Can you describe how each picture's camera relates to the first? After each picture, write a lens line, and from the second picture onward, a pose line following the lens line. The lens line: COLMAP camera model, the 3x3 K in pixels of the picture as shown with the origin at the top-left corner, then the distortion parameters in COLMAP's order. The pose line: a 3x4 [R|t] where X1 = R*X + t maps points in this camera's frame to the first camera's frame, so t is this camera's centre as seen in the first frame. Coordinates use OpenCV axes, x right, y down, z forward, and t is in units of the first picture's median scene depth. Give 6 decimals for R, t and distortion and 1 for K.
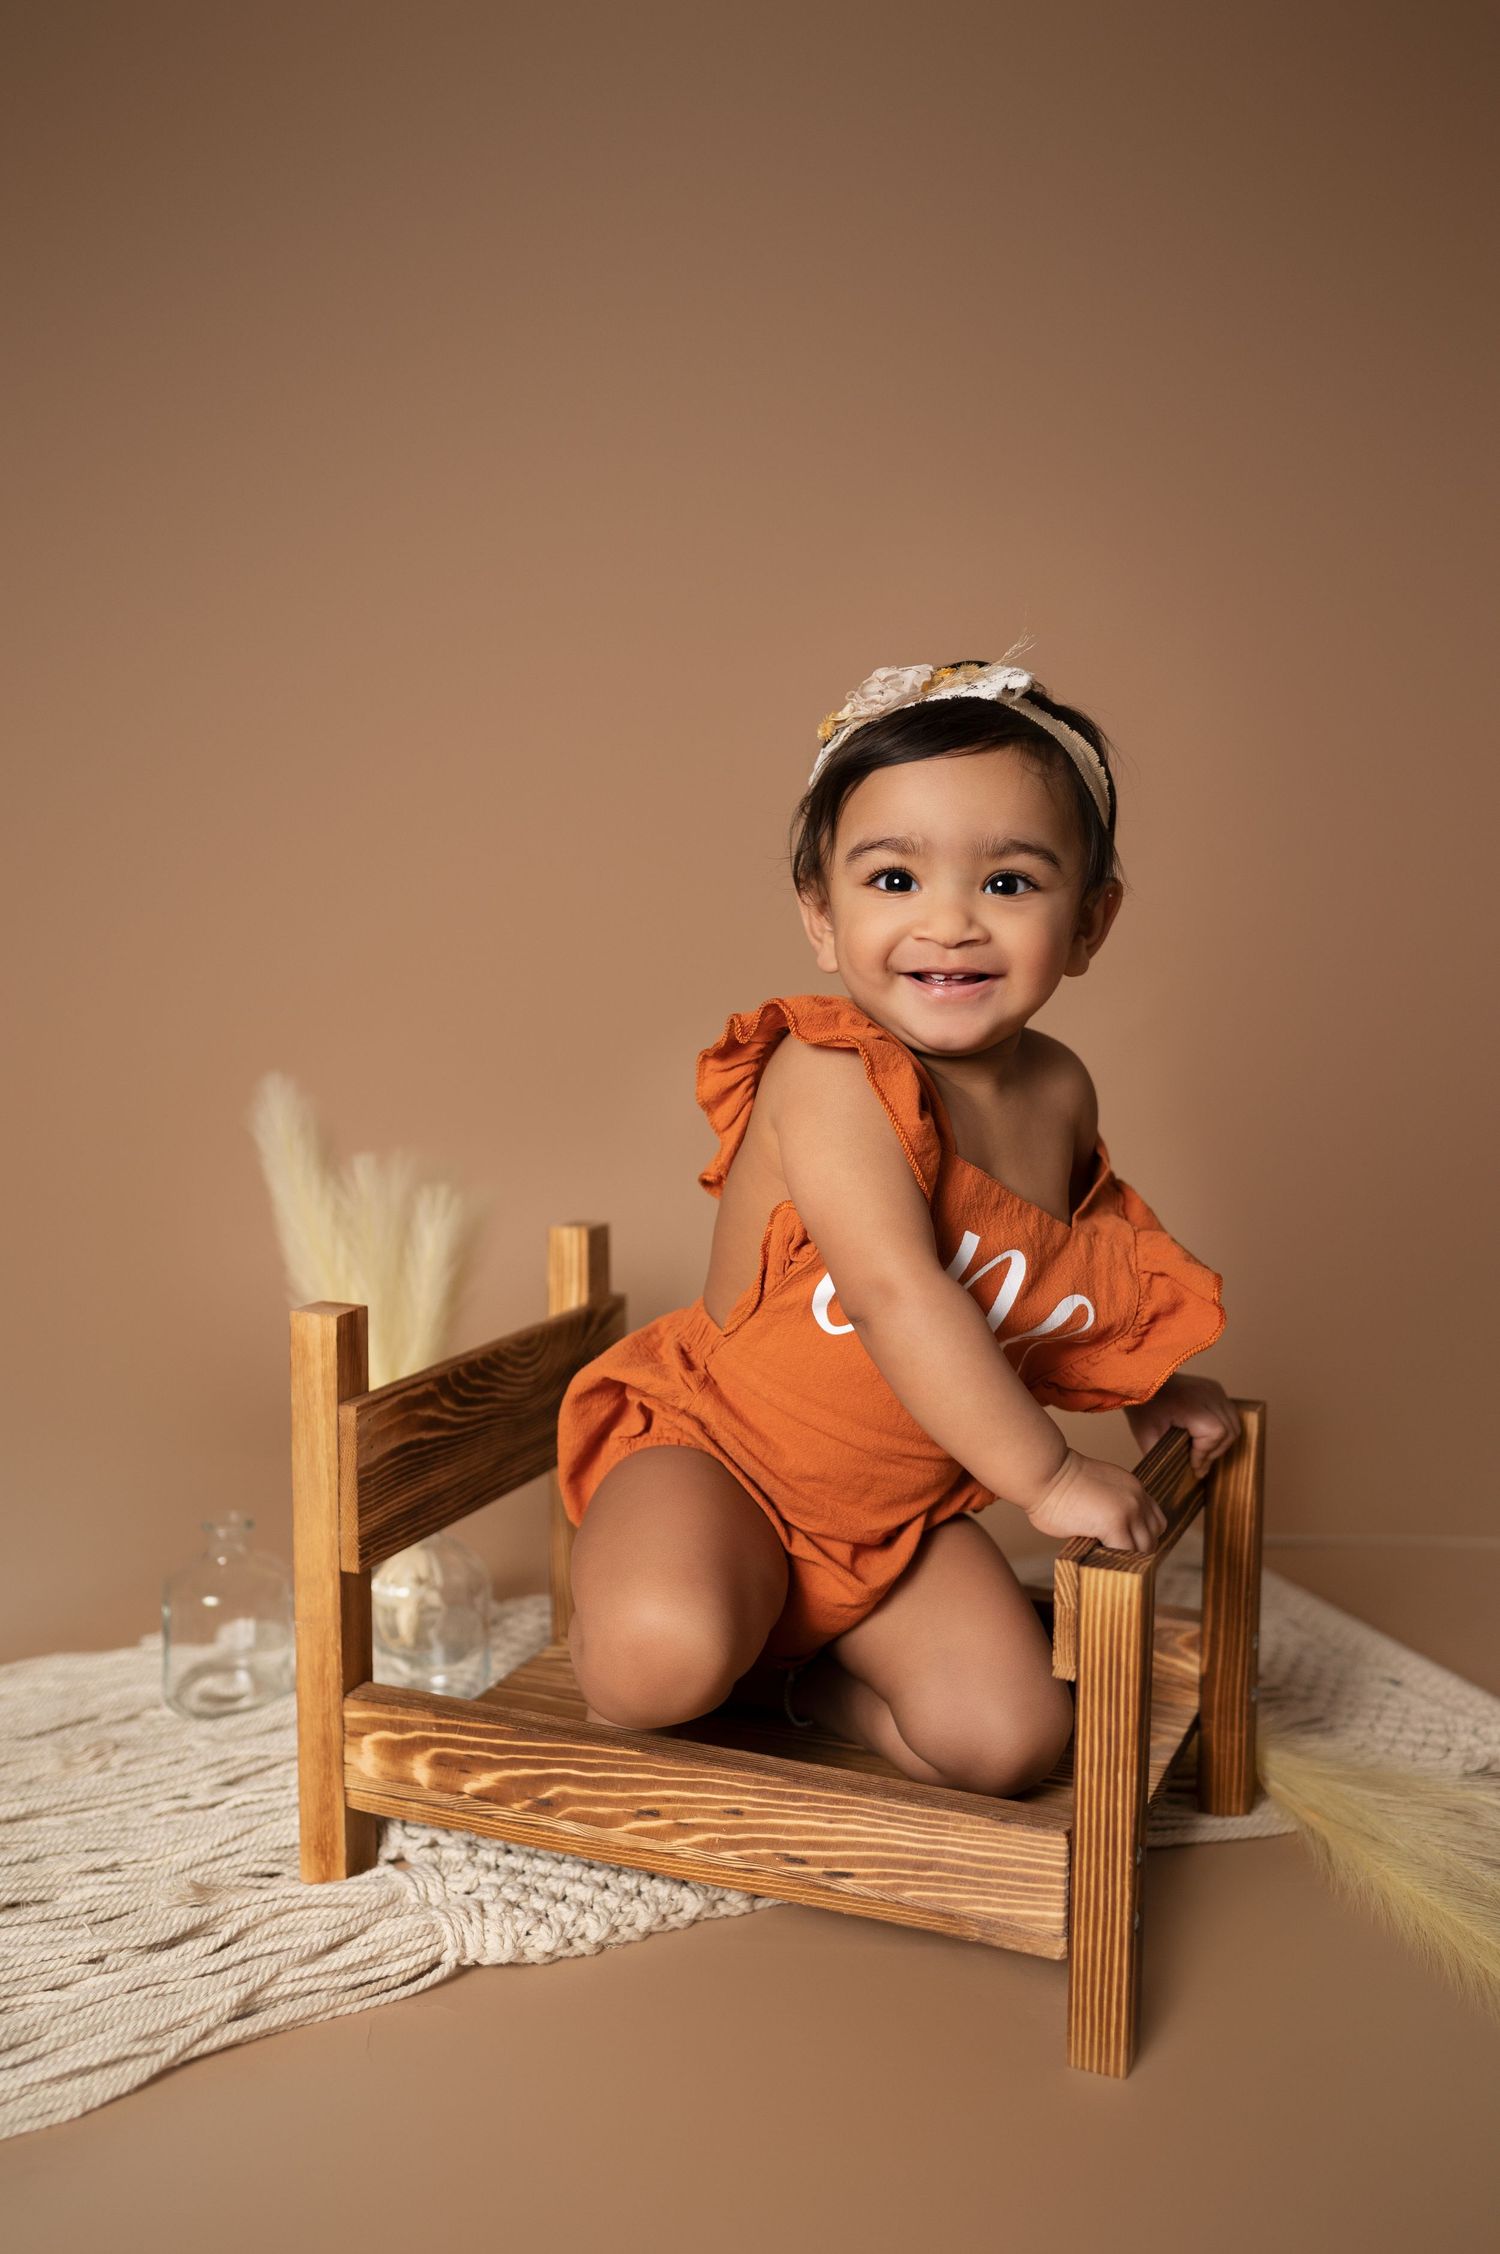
lens RADIAL K [[2083.6, 0, 750.0], [0, 2083.6, 1127.0], [0, 0, 1]] dist [-0.001181, 0.021832]
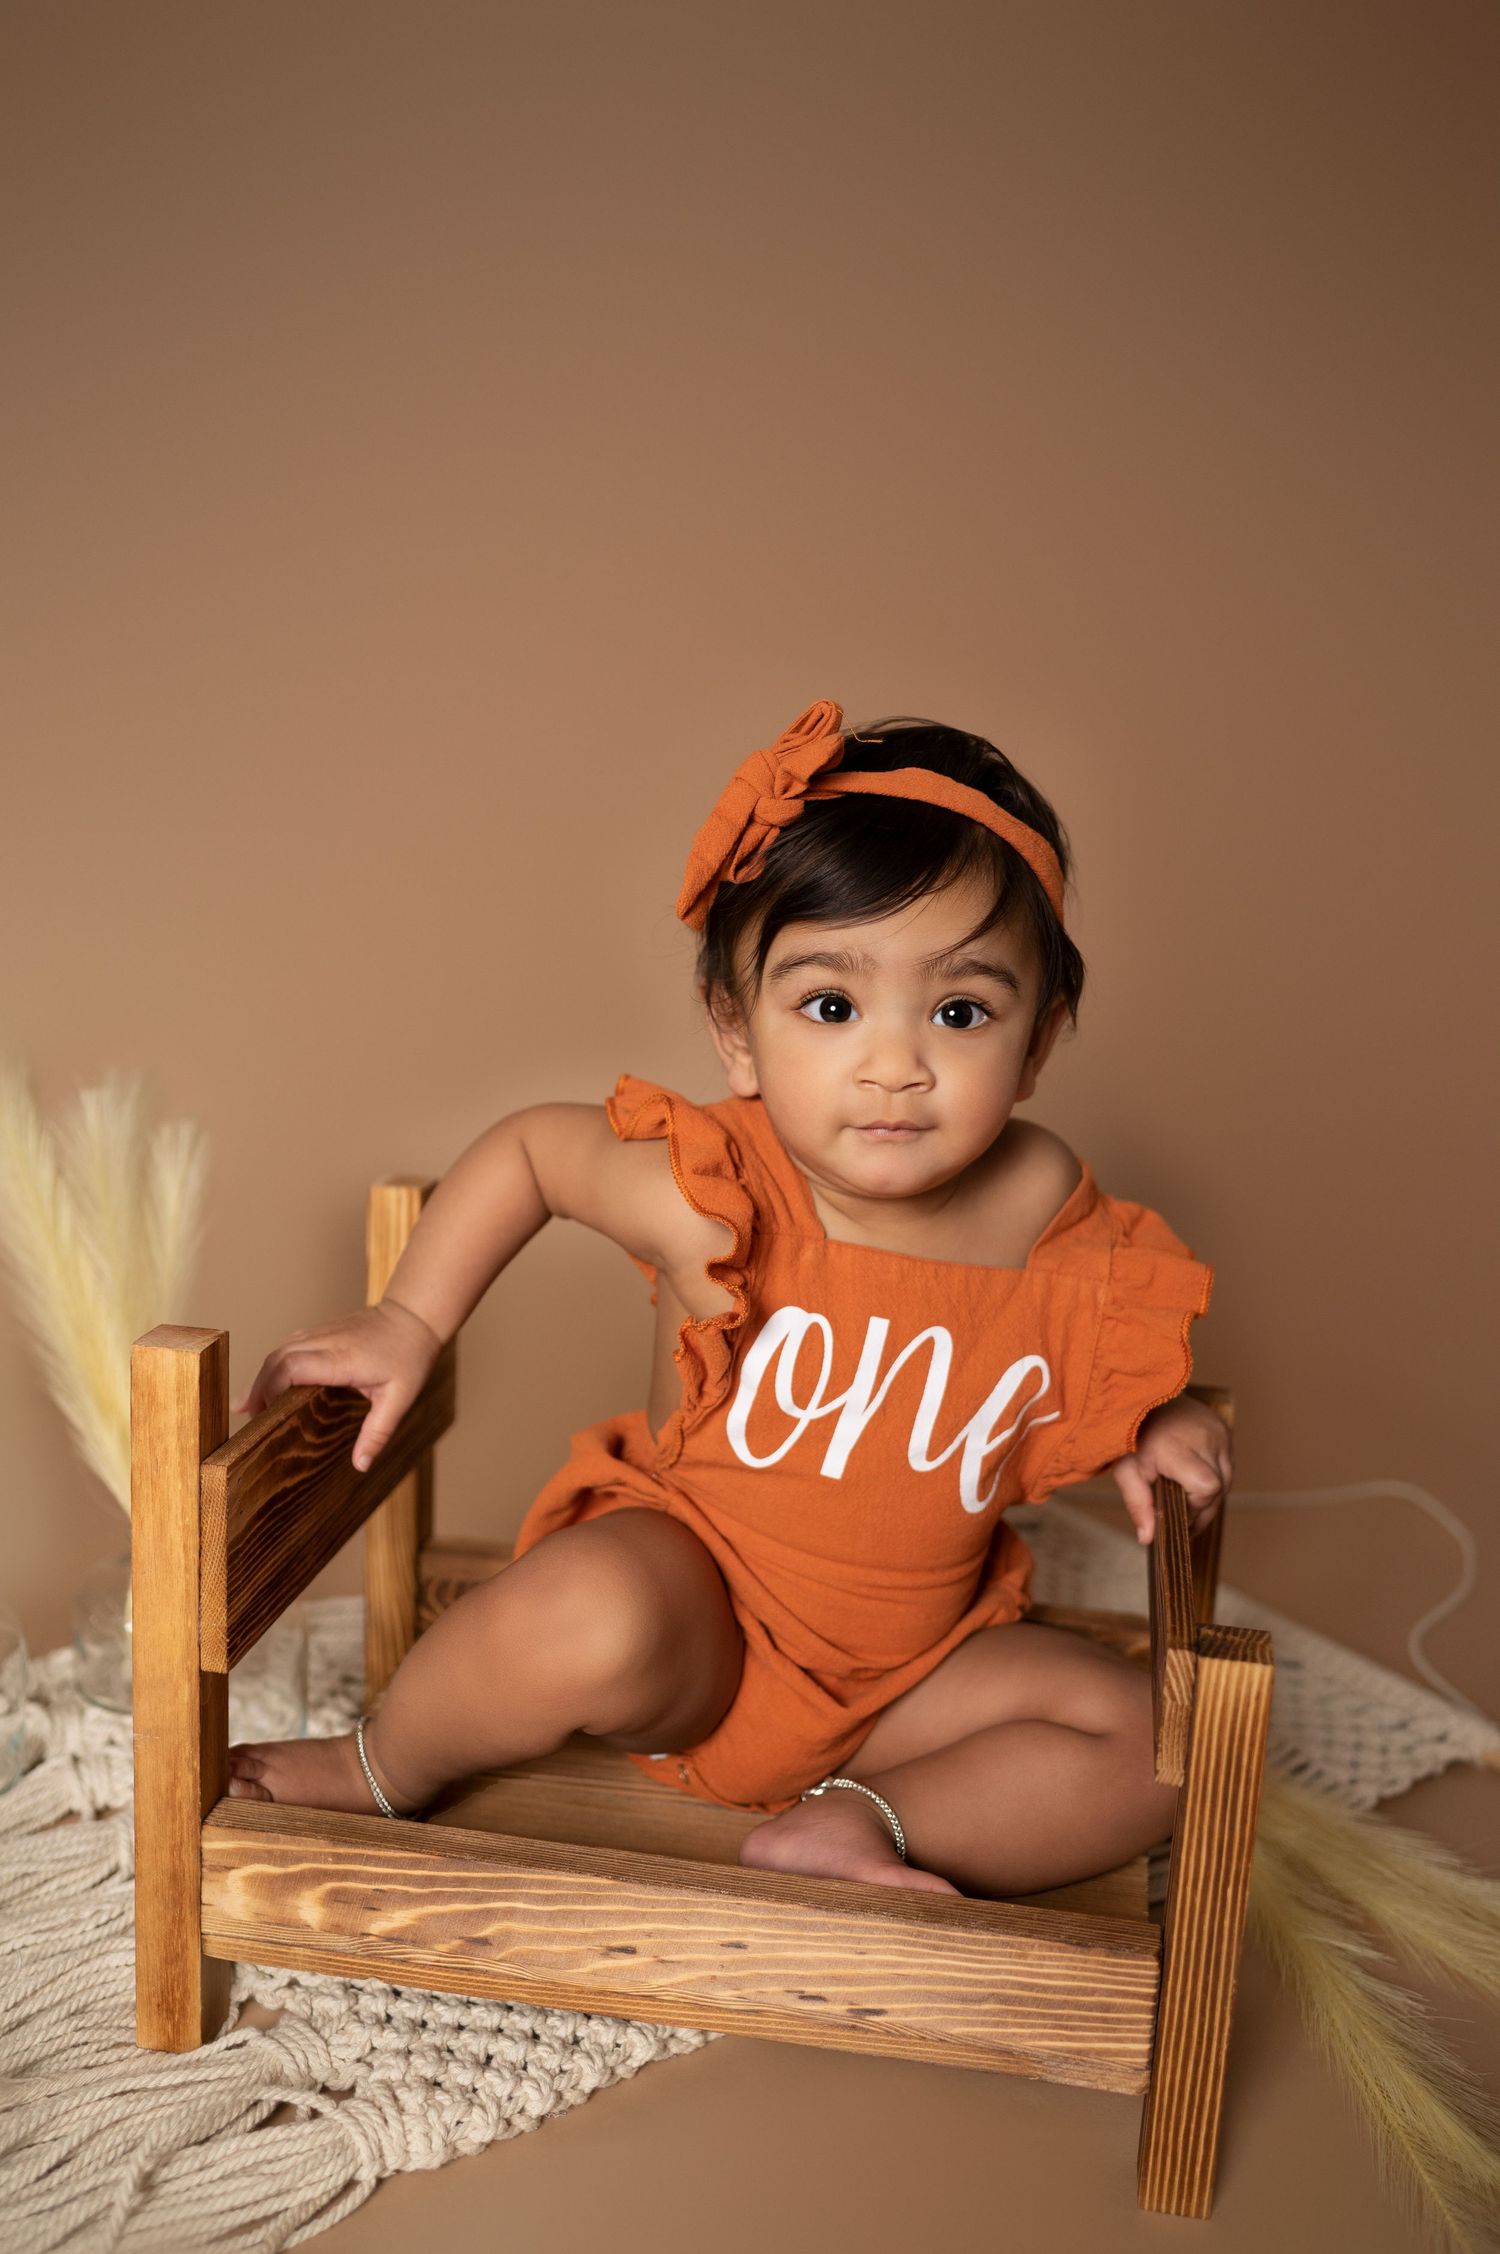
lens RADIAL K [[2096.5, 0, 765.8], [0, 2096.5, 1123.5], [0, 0, 1]] dist [0.007829, -0.001302]
pose [[0.969228, -0.006633, 0.246076, -0.185443], [-0.015177, 0.996125, 0.086628, -0.063188], [-0.245697, -0.087697, 0.965372, 0.209308]]
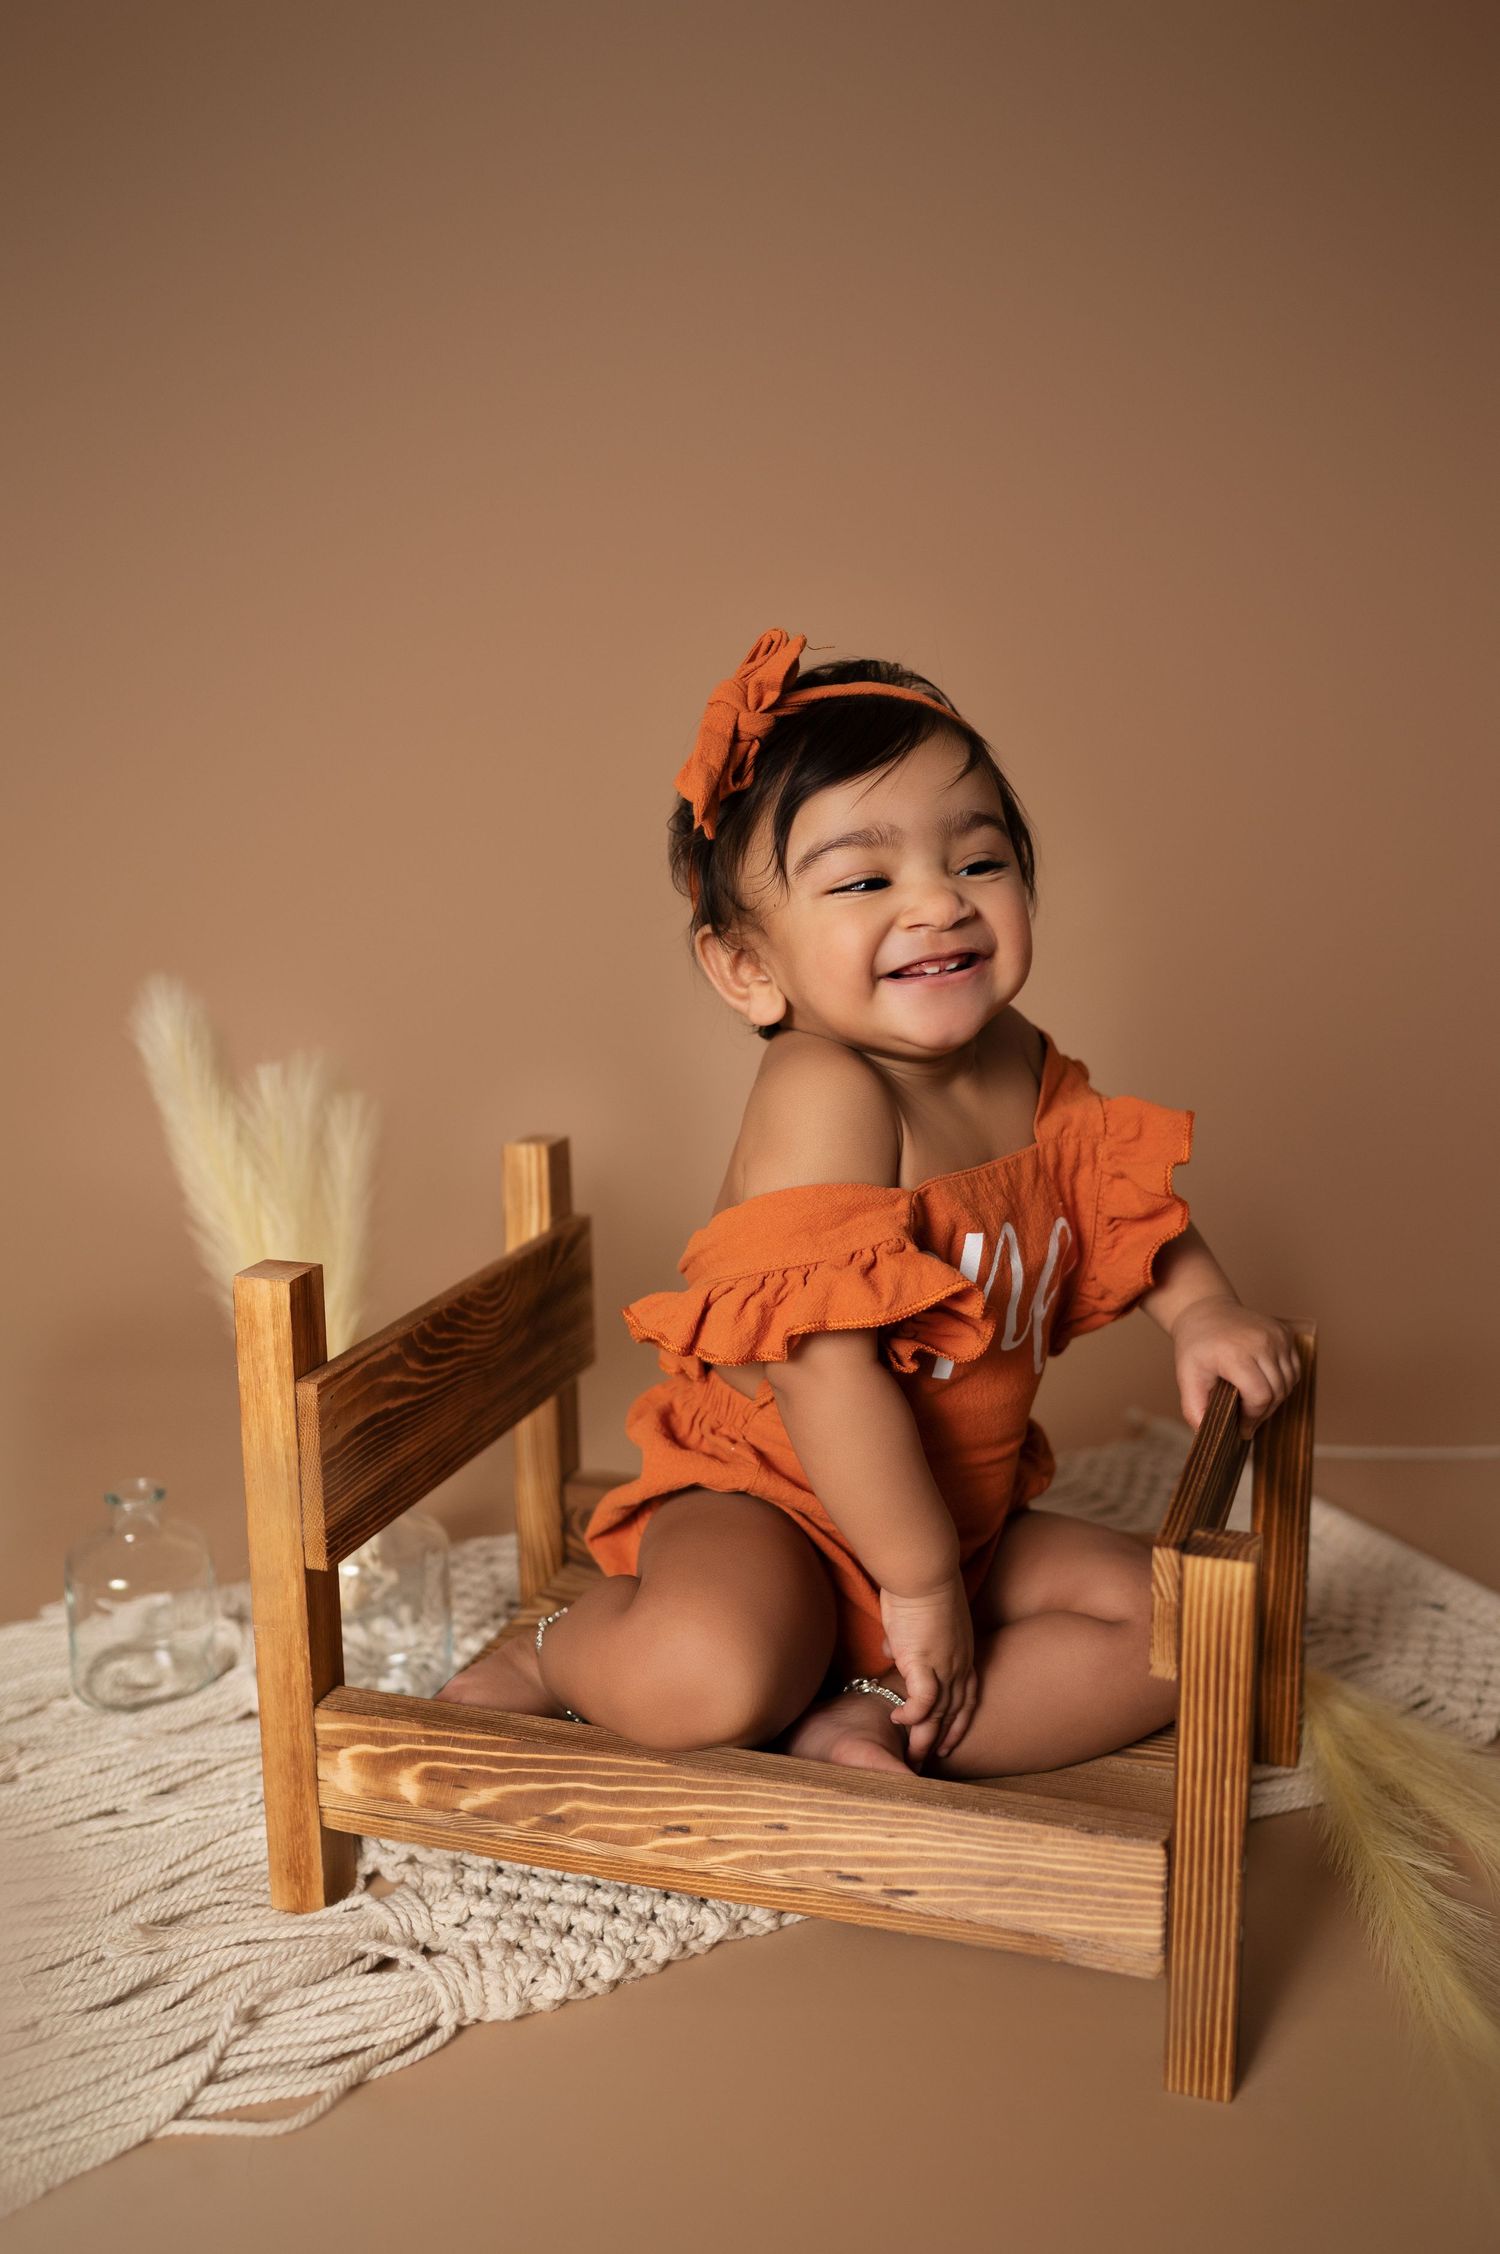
lens RADIAL K [[2096.5, 0, 765.8], [0, 2096.5, 1123.5], [0, 0, 1]] dist [0.007829, -0.001302]
pose [[0.996403, -0.033009, 0.078053, -0.067697], [0.026242, 0.995934, 0.086182, -0.043419], [-0.080581, -0.083824, 0.993217, 0.129936]]
